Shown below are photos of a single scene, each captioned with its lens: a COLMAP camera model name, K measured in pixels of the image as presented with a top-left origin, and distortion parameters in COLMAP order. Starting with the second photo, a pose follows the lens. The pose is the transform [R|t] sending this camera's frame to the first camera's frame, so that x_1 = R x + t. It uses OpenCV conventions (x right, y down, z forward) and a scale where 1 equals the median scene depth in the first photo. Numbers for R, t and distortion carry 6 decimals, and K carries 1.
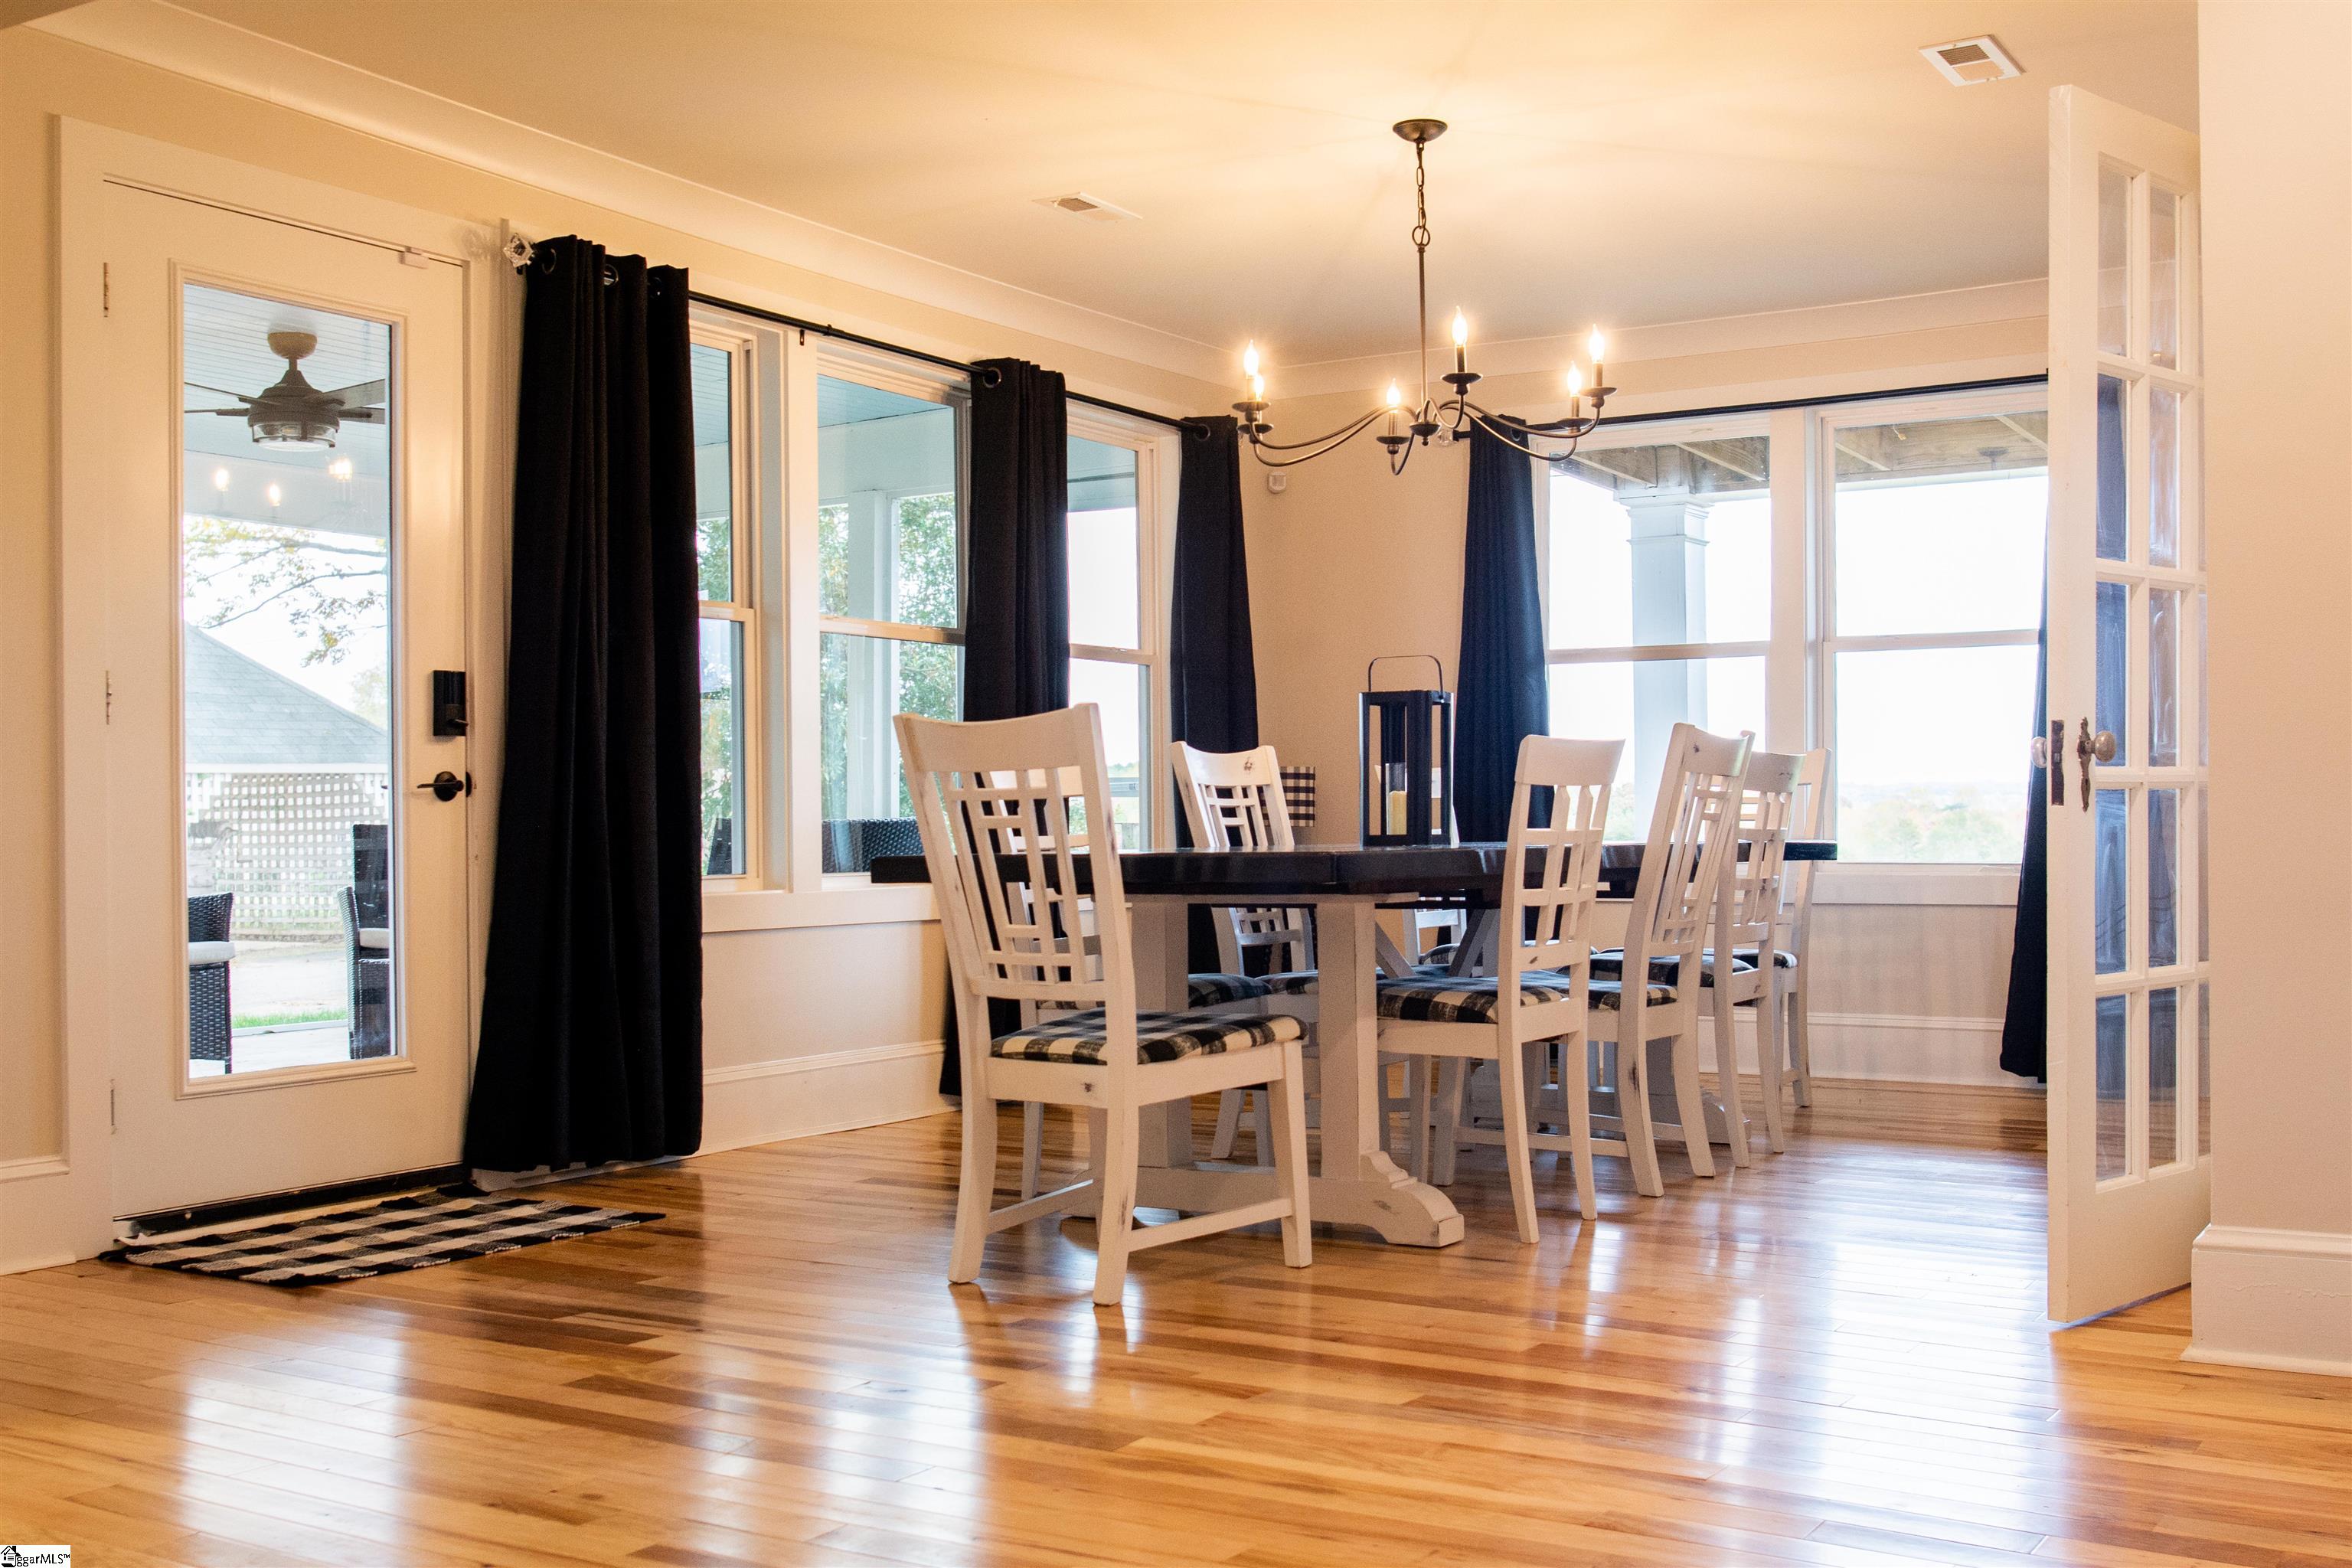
lens RADIAL K [[2301.5, 0, 1281.8], [0, 2301.5, 789.9], [0, 0, 1]] dist [-0.032978, -0.010674]
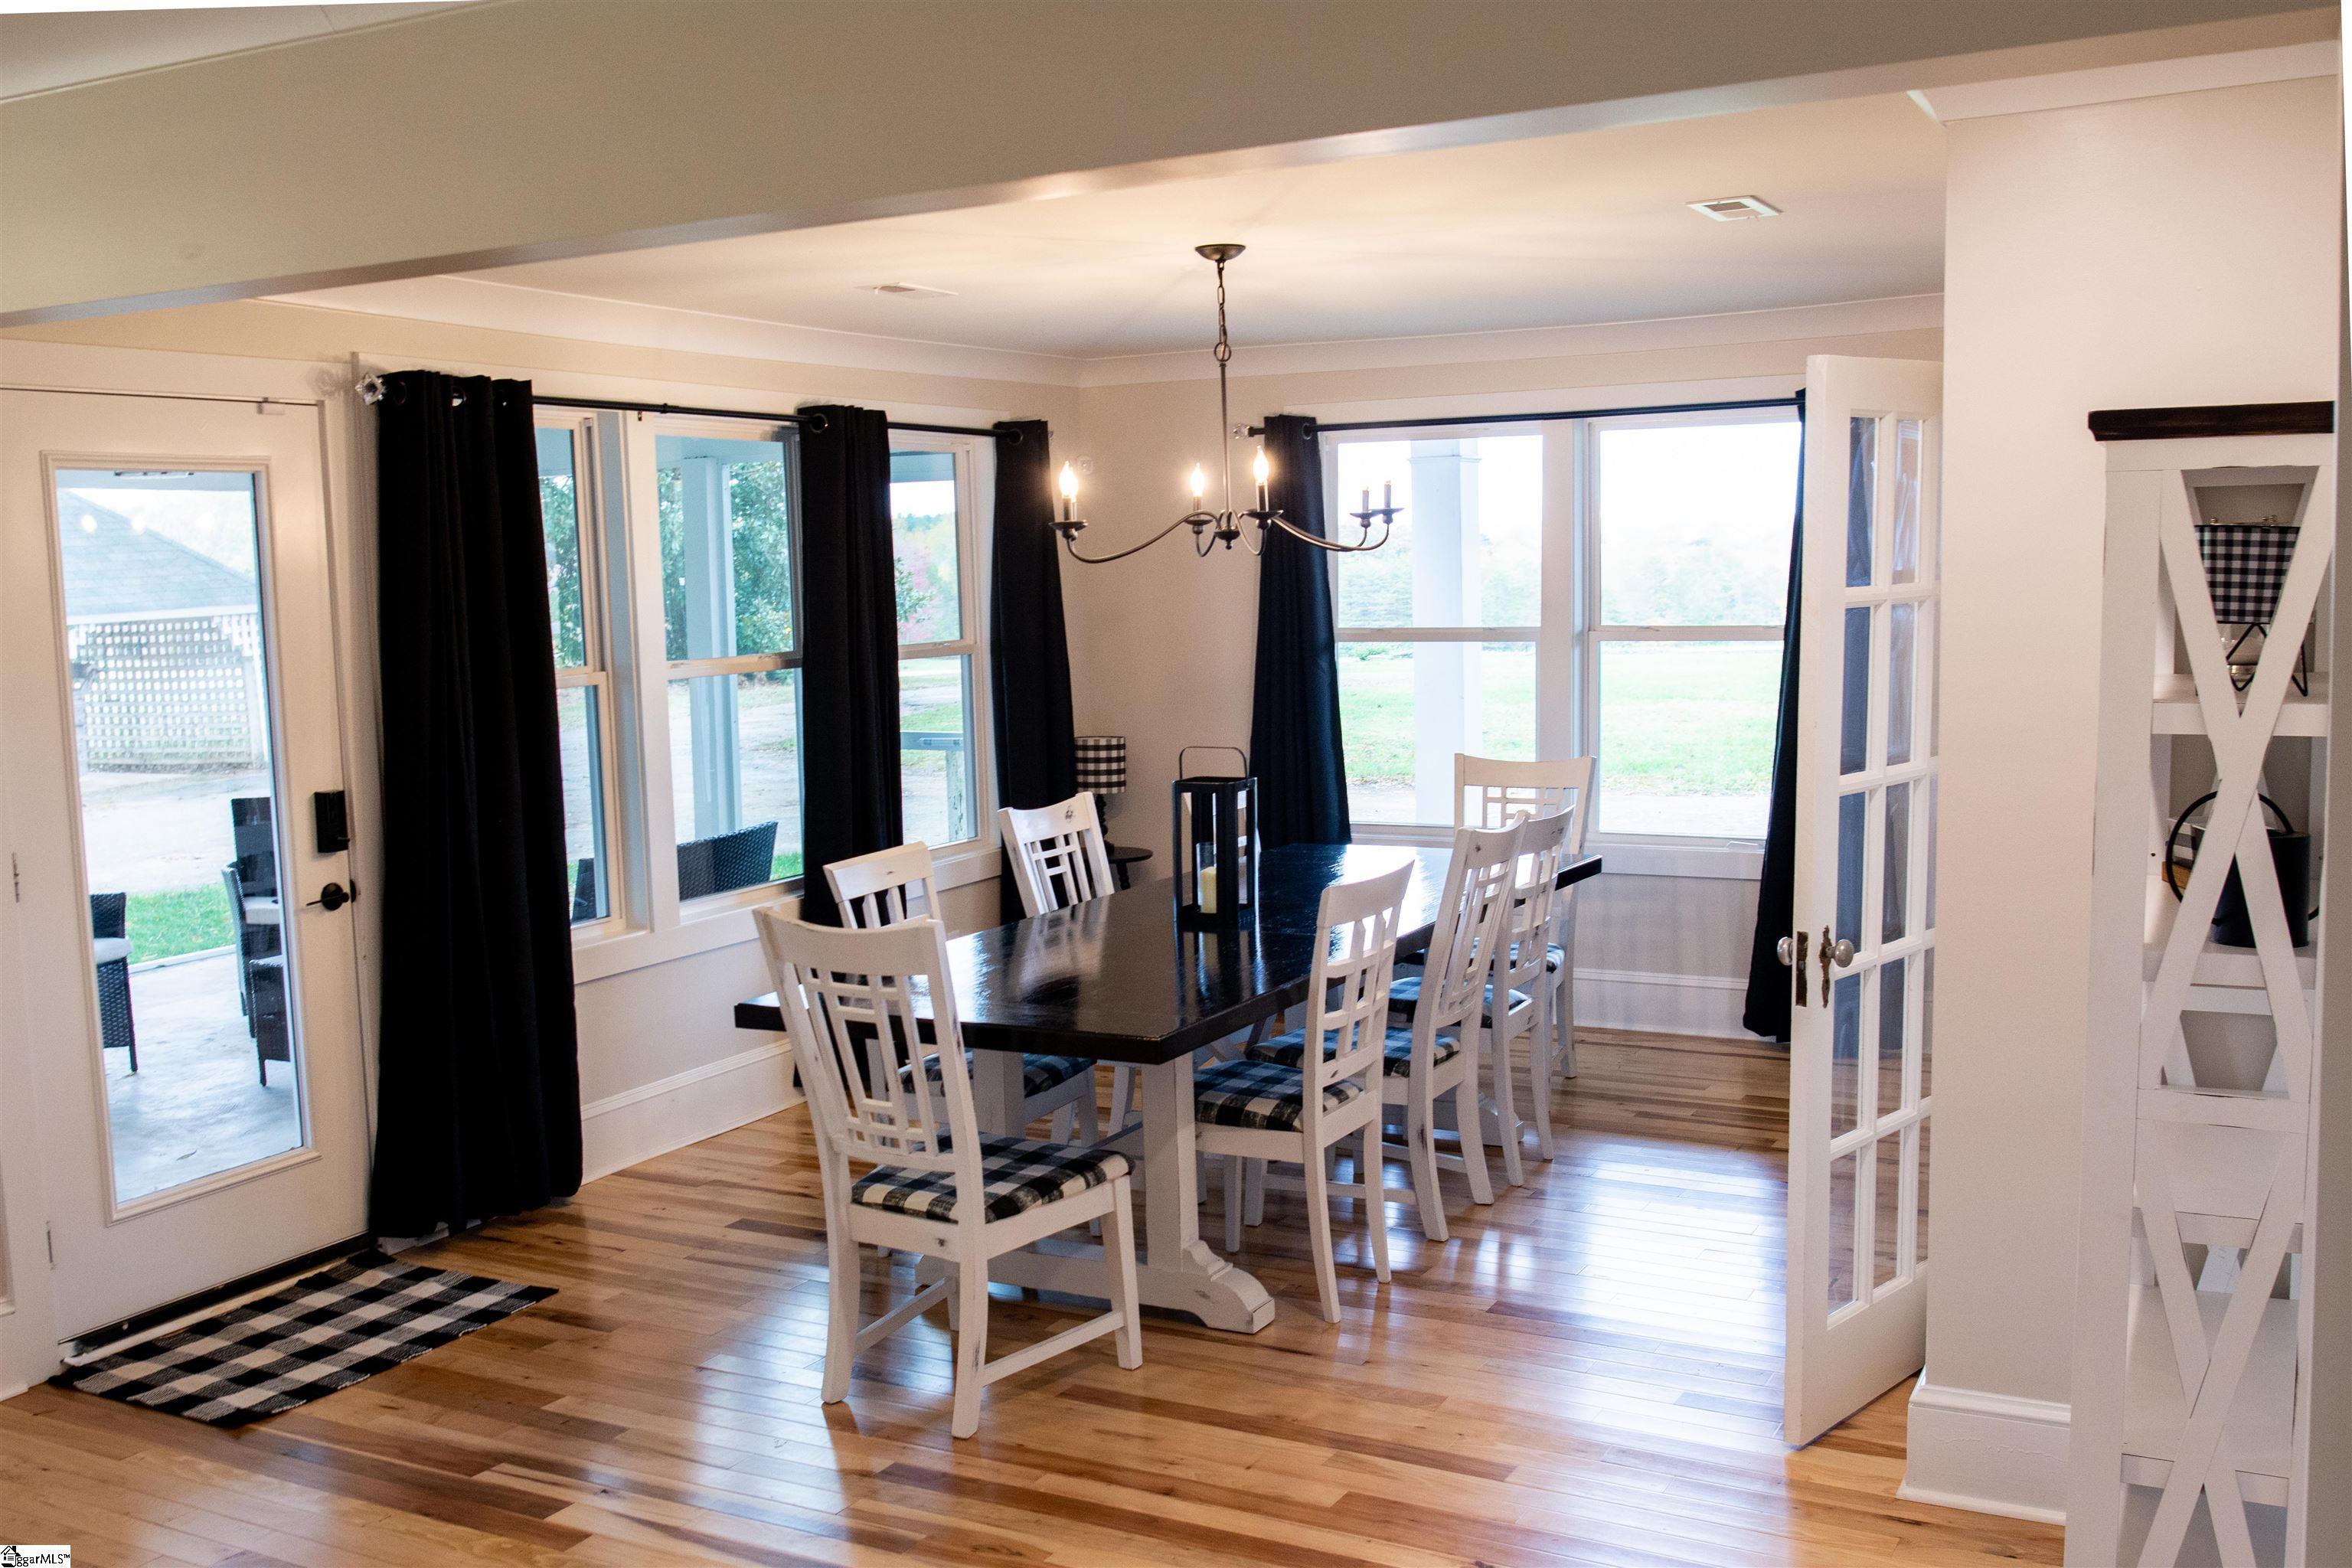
lens RADIAL K [[2127.0, 0, 1176.0], [0, 2127.0, 784.0], [0, 0, 1]] dist [-0.034101, 0.002982]
pose [[0.998908, -0.020041, 0.042205, -0.006826], [0.015024, 0.993133, 0.116019, -0.155937], [-0.044240, -0.115258, 0.992350, -0.004937]]
